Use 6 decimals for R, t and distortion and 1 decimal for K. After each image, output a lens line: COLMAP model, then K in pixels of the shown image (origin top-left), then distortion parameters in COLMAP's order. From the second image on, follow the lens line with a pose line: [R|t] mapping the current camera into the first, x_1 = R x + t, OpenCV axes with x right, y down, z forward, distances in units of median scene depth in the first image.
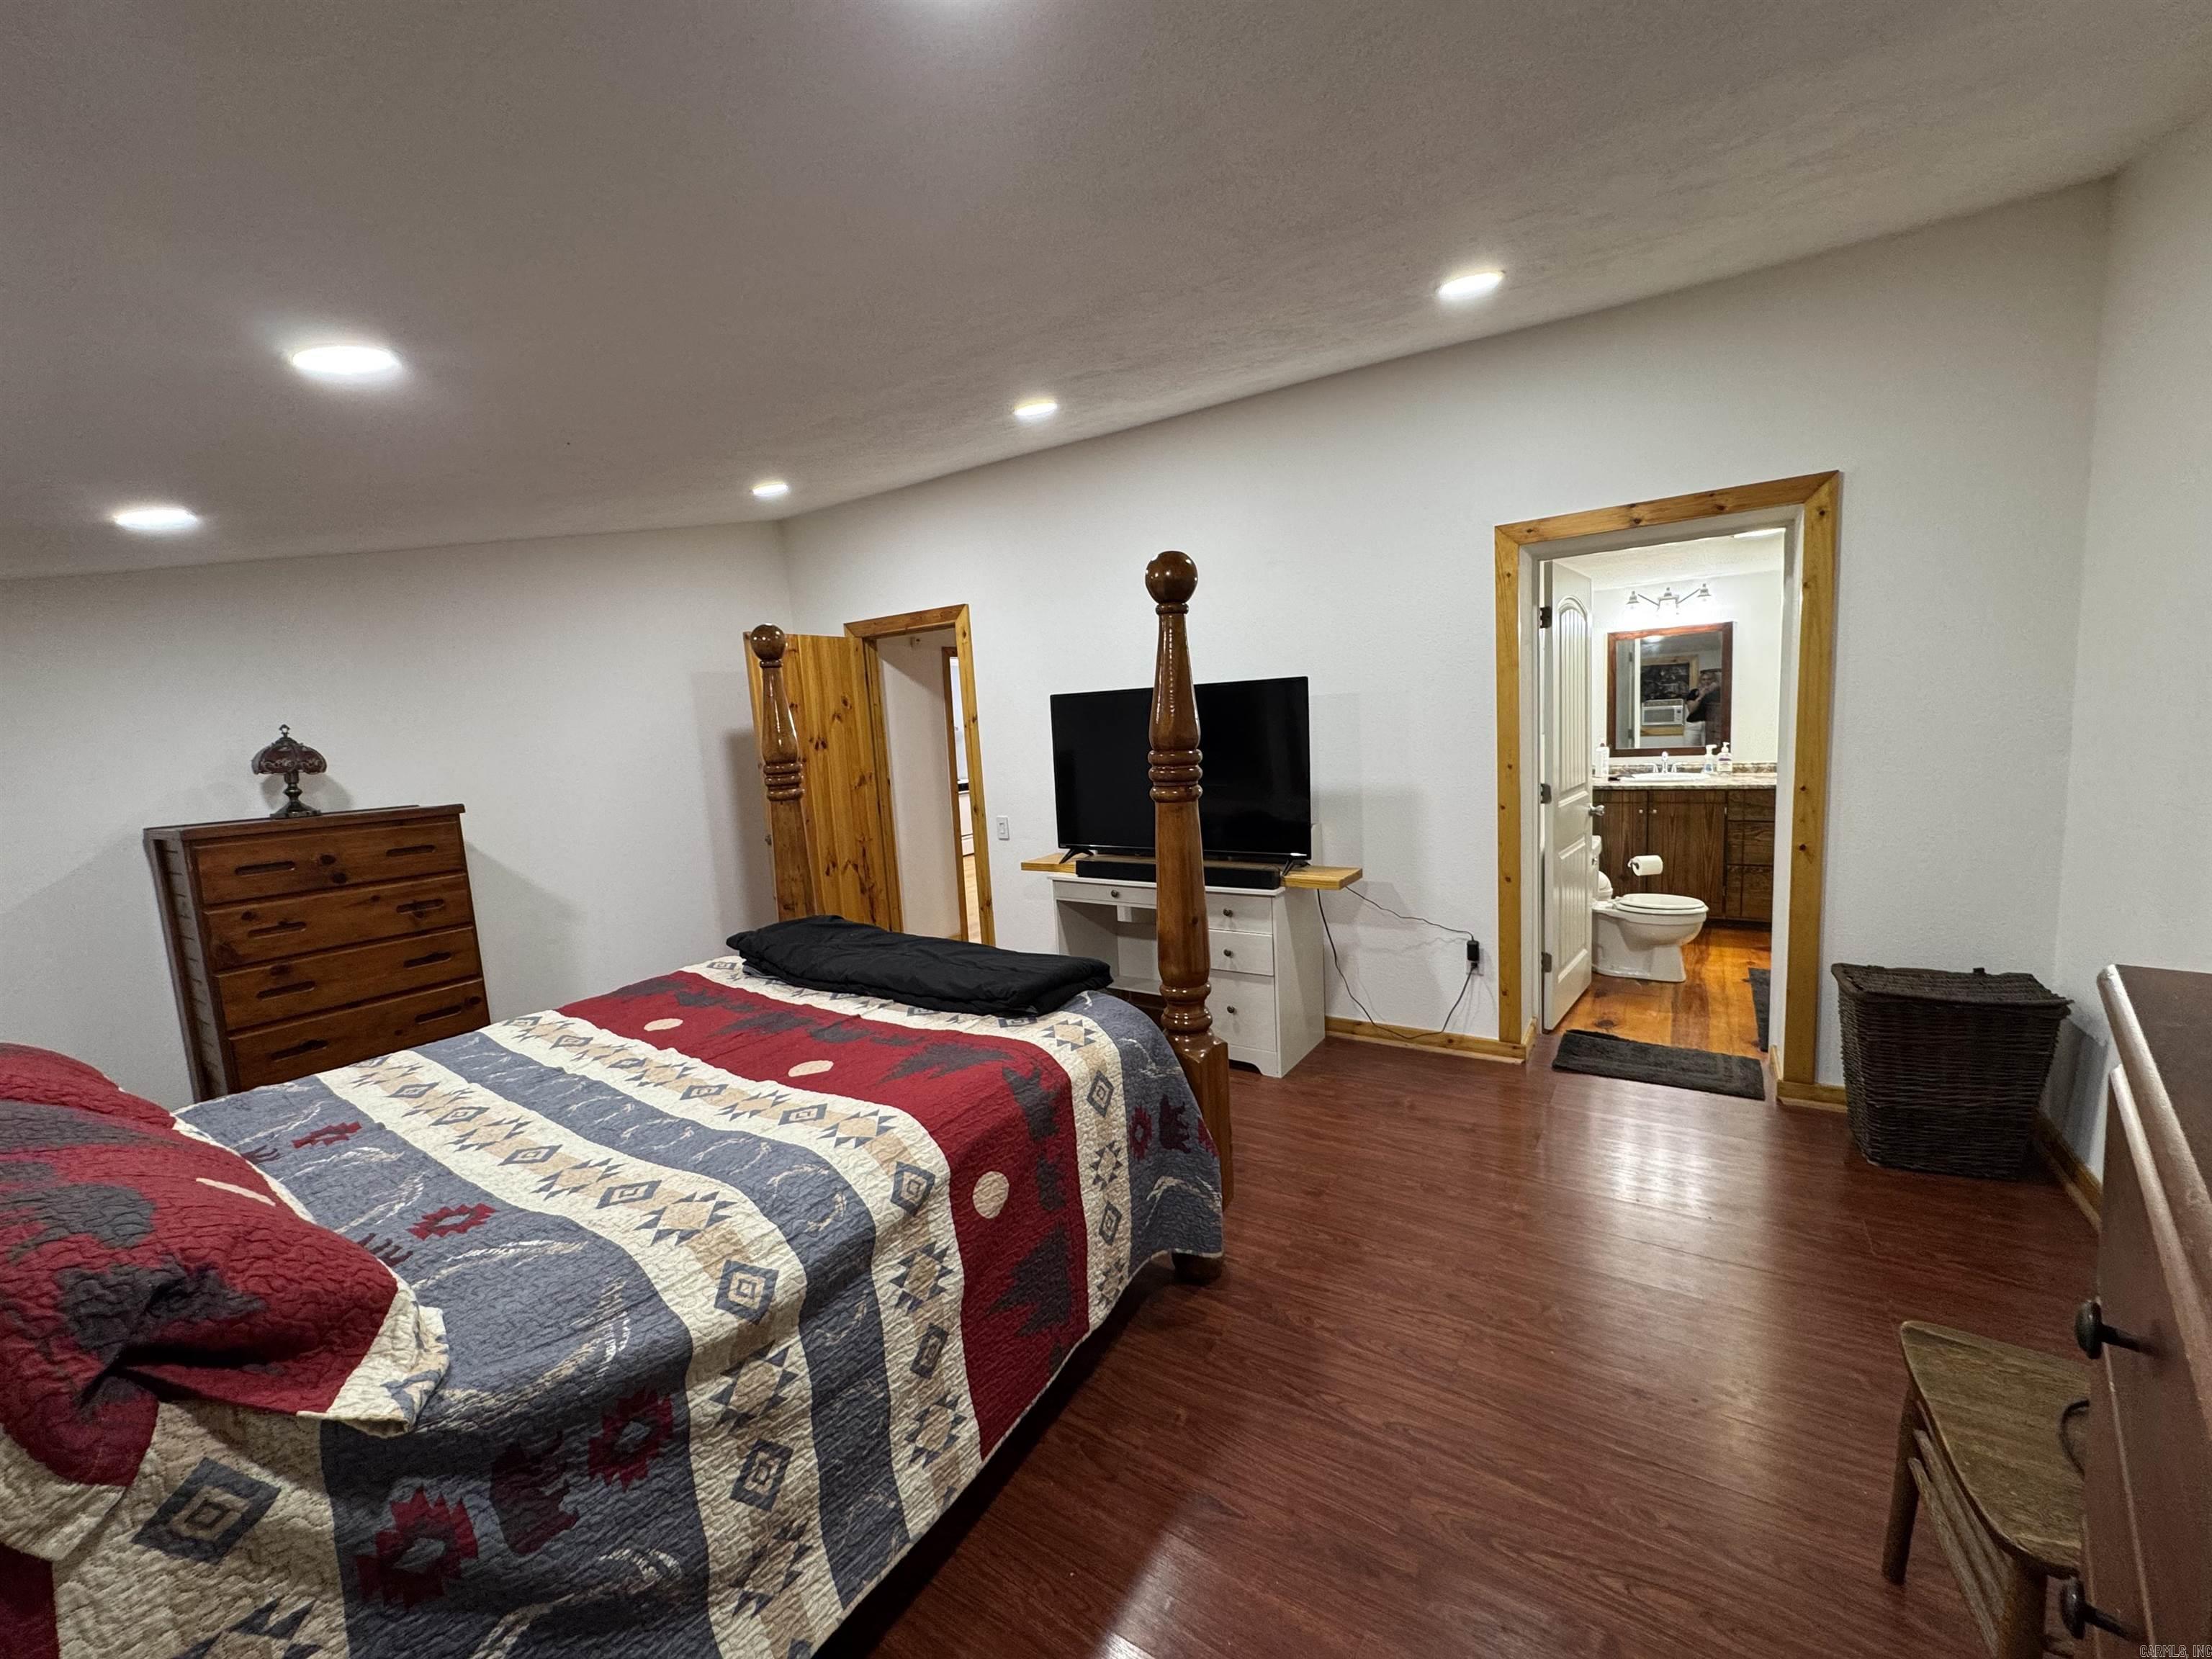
lens RADIAL K [[888.6, 0, 1107.7], [0, 888.6, 823.0], [0, 0, 1]] dist [0.001371, 0.000130]
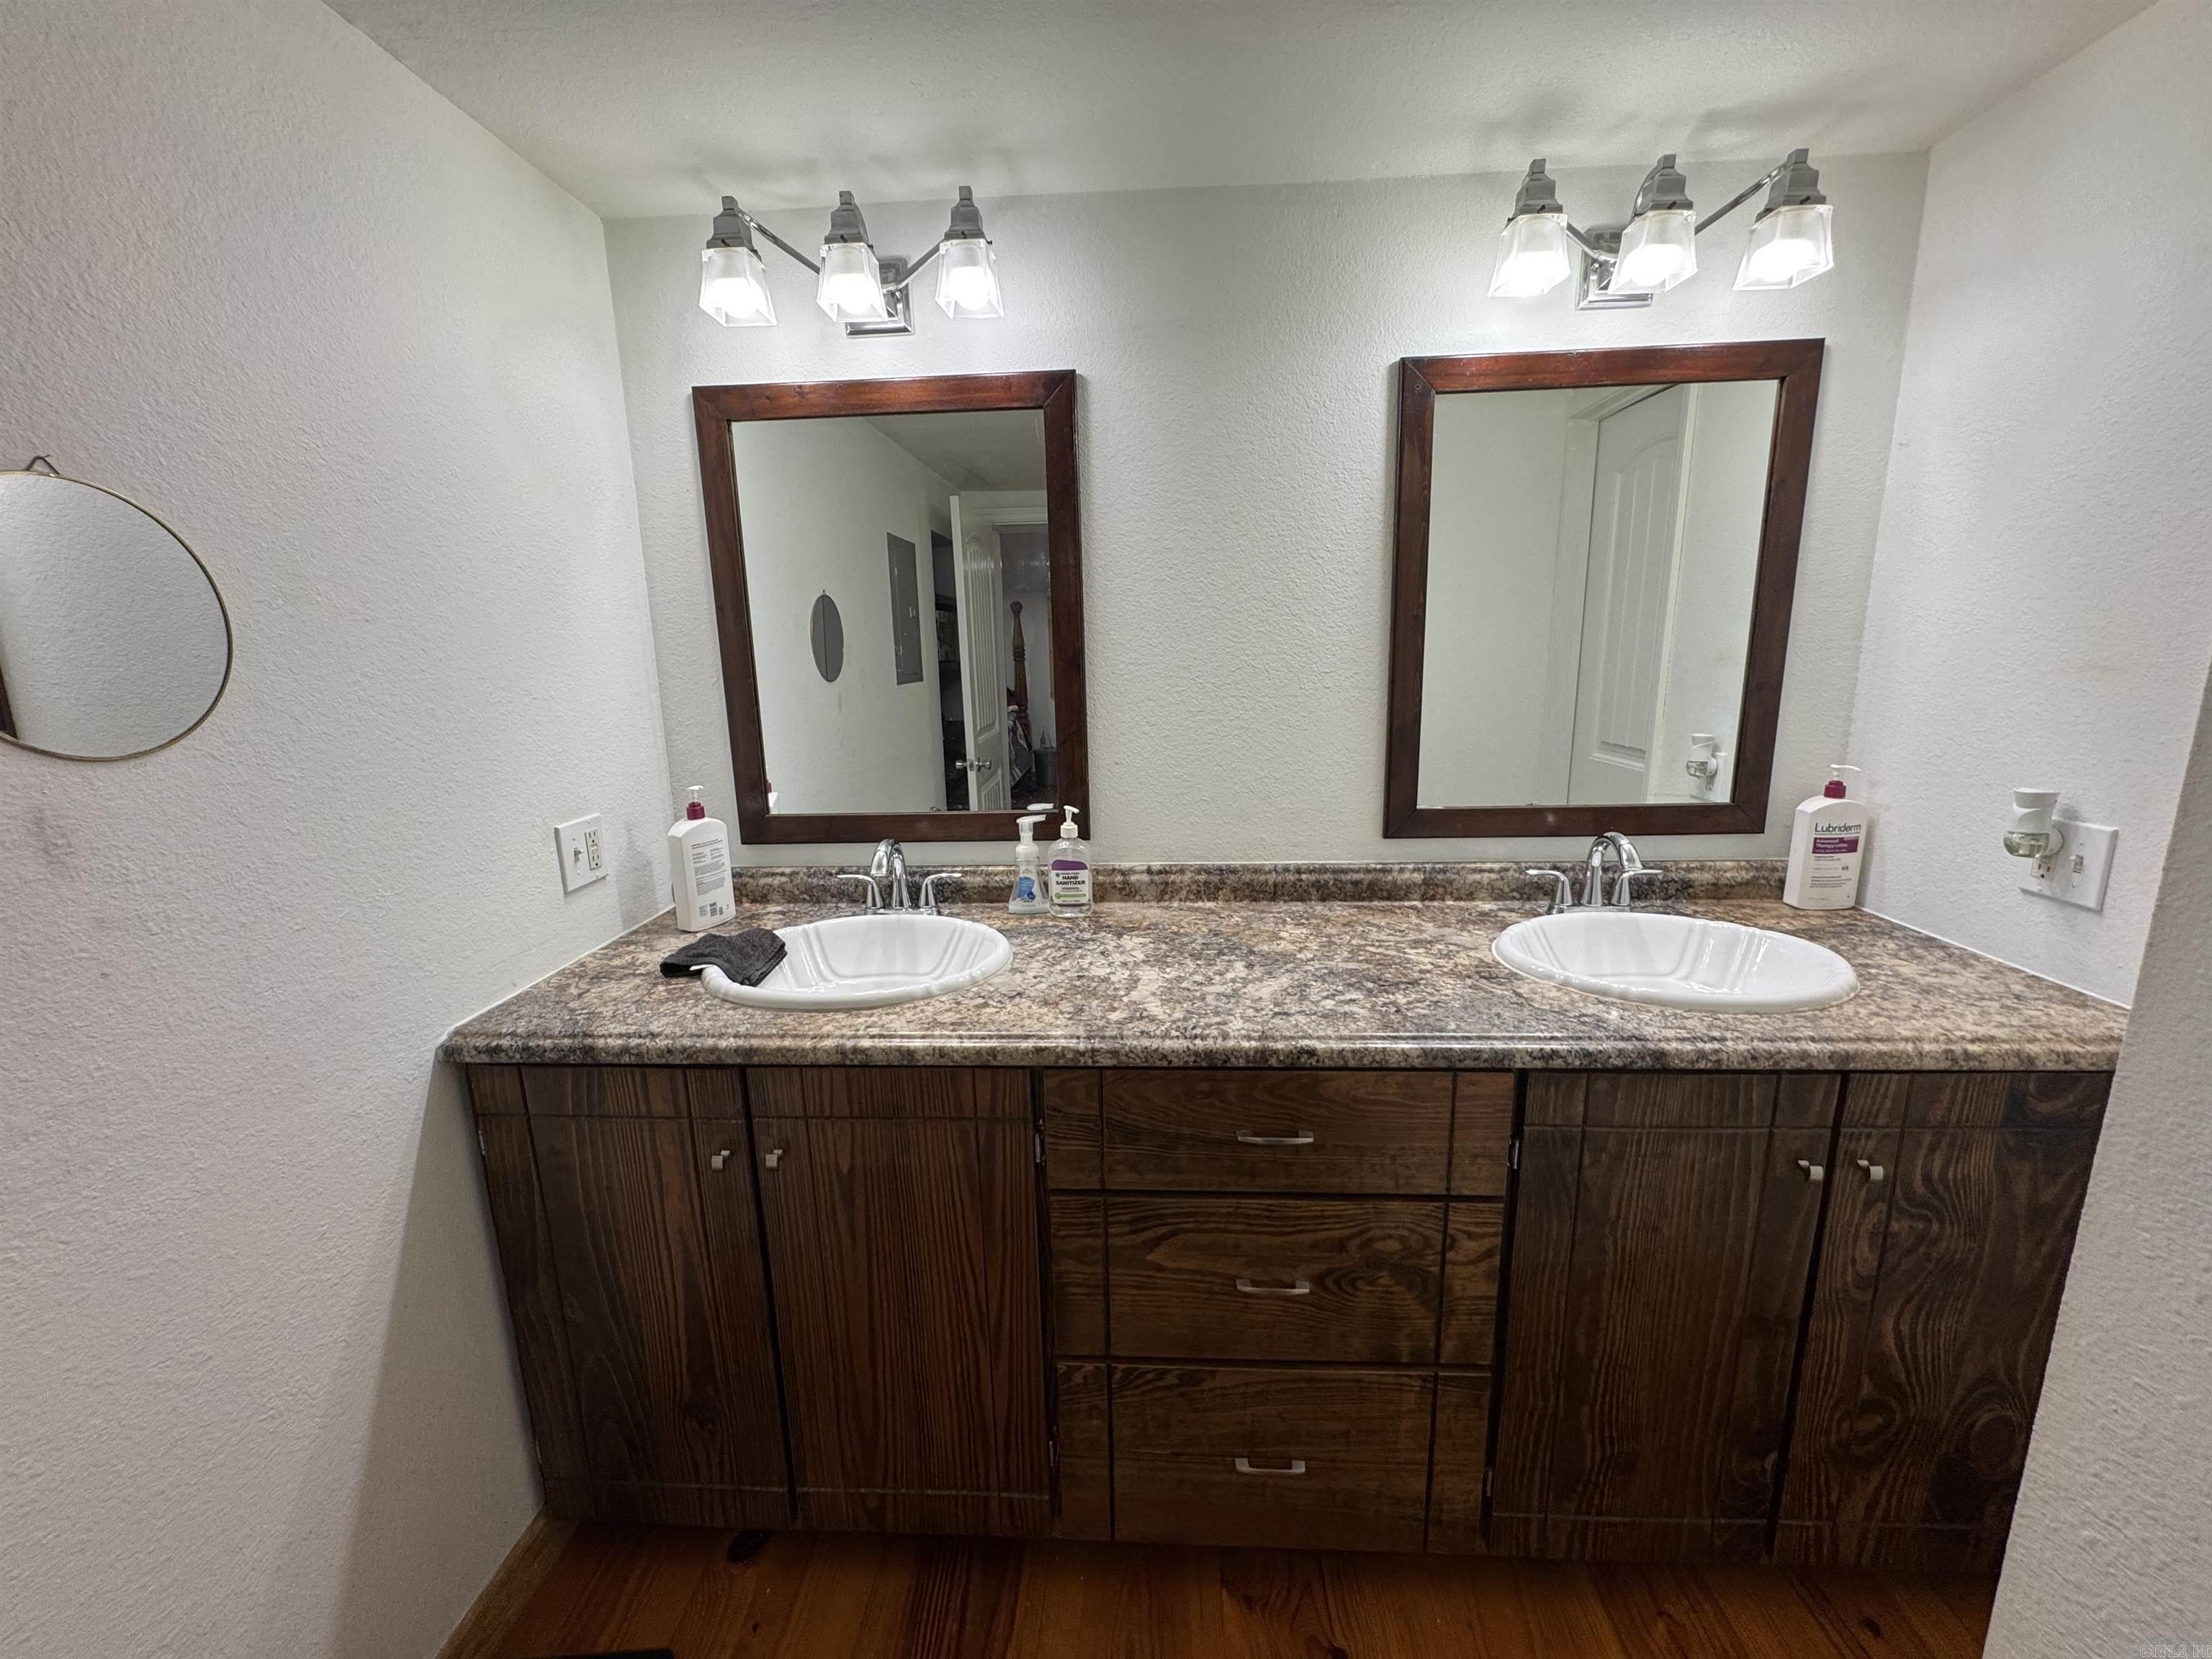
lens RADIAL K [[881.2, 0, 1106.0], [0, 881.2, 829.5], [0, 0, 1]] dist [-0.001897, 0.000008]
pose [[0.862649, -0.065332, 0.501566, 0.592481], [0.032621, 0.996745, 0.073726, -0.109598], [-0.504750, -0.047238, 0.861972, 0.787588]]
